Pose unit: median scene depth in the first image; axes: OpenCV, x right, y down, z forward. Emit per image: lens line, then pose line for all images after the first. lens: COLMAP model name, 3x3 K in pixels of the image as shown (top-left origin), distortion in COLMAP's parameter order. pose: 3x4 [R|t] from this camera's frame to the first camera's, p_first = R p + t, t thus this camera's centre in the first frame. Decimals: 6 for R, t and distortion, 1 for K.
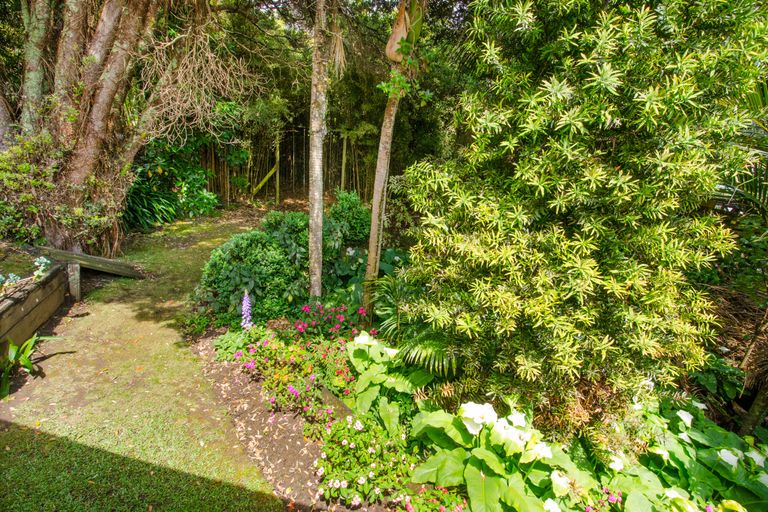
lens RADIAL K [[340.1, 0, 378.9], [0, 340.1, 262.0], [0, 0, 1]] dist [0.004594, -0.002693]
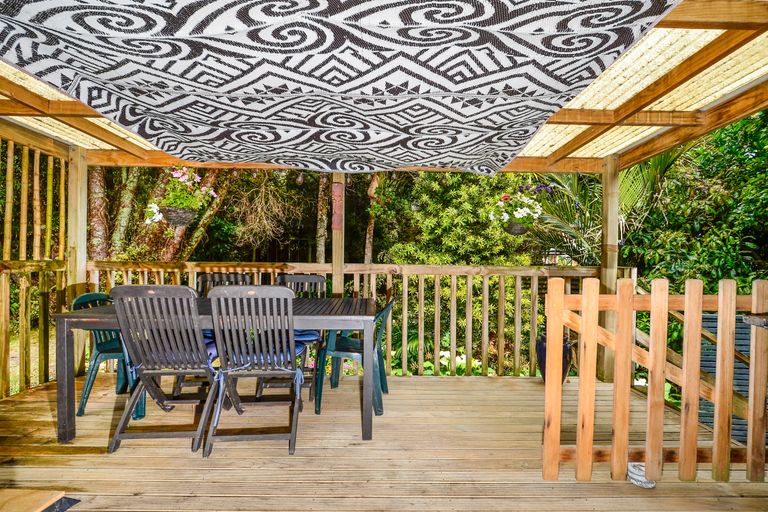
lens RADIAL K [[340.1, 0, 385.4], [0, 340.1, 256.9], [0, 0, 1]] dist [0.004594, -0.002693]
pose [[0.981280, -0.056882, 0.183994, -0.462073], [0.112746, 0.944228, -0.309389, 0.558167], [-0.156133, 0.324342, 0.932966, -1.189679]]
